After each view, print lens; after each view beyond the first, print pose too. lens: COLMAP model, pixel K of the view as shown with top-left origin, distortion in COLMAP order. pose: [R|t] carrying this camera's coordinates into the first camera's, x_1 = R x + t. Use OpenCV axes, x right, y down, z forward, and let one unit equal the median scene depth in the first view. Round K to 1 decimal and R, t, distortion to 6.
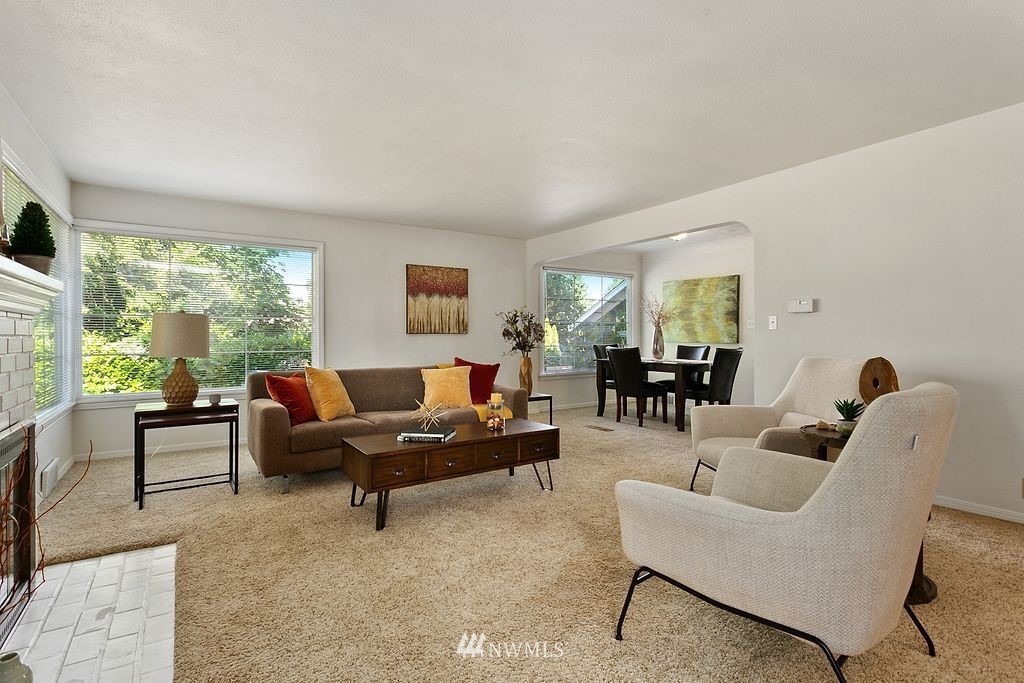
lens RADIAL K [[493.8, 0, 507.1], [0, 493.8, 339.4], [0, 0, 1]] dist [0.003521, -0.002432]
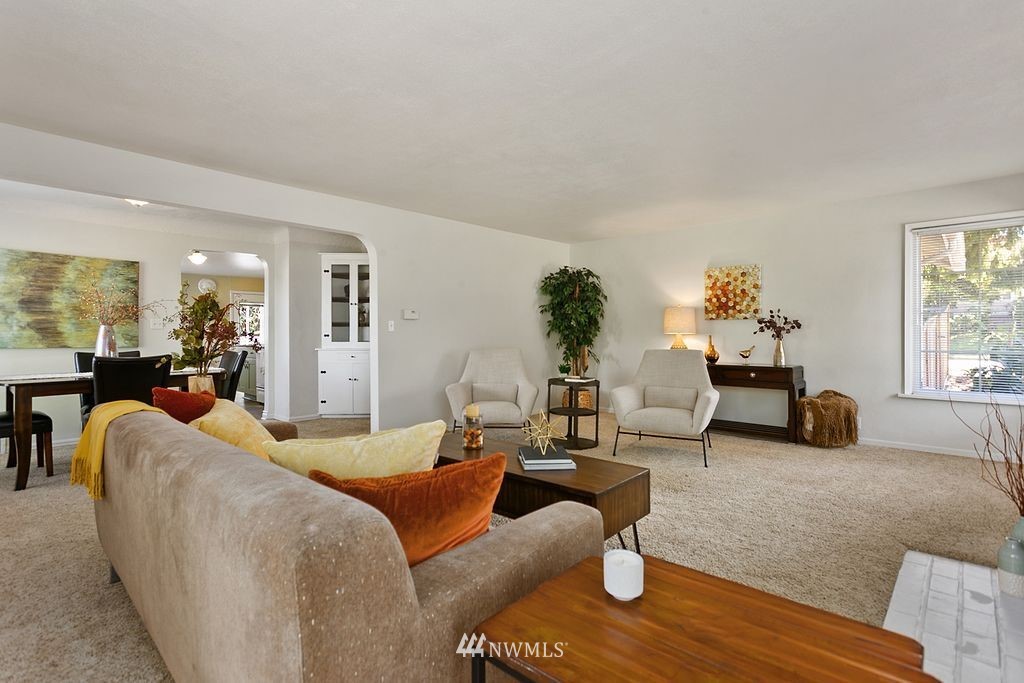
lens RADIAL K [[493.8, 0, 510.3], [0, 493.8, 336.1], [0, 0, 1]] dist [0.003521, -0.002432]
pose [[-0.219941, 0.001657, 0.975512, -0.443751], [0.011636, 0.999932, 0.000925, -0.003786], [-0.975444, 0.011554, -0.219945, 0.588704]]
